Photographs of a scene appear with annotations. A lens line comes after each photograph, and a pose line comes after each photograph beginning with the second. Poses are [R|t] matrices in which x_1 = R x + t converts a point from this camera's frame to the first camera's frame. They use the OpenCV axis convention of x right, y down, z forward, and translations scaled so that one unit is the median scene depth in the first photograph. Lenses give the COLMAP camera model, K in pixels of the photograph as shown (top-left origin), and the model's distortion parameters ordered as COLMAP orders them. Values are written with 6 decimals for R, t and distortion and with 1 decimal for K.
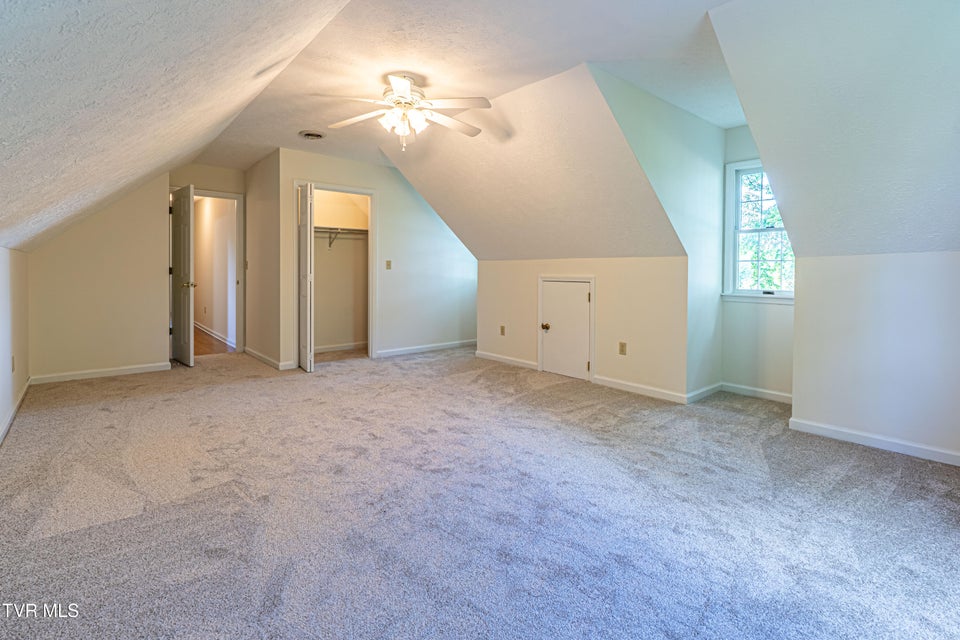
lens RADIAL K [[456.8, 0, 480.0], [0, 456.8, 320.0], [0, 0, 1]] dist [-0.000119, -0.000067]
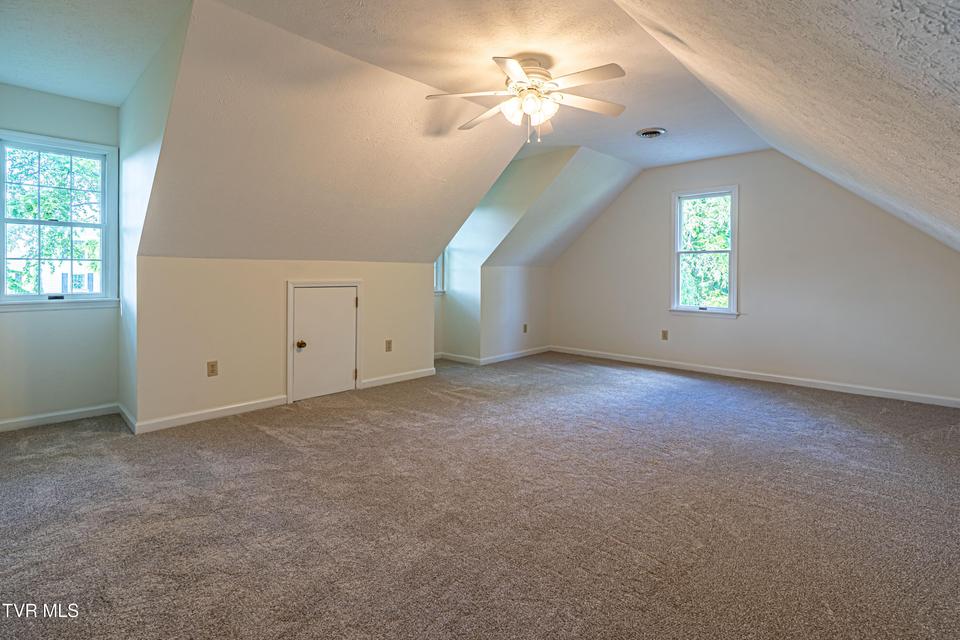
lens RADIAL K [[456.8, 0, 480.0], [0, 456.8, 320.0], [0, 0, 1]] dist [-0.000119, -0.000067]
pose [[-0.100578, -0.104200, 0.989458, -0.743668], [0.100655, 0.988332, 0.114313, -0.096349], [-0.989825, 0.111091, -0.088916, 0.830404]]
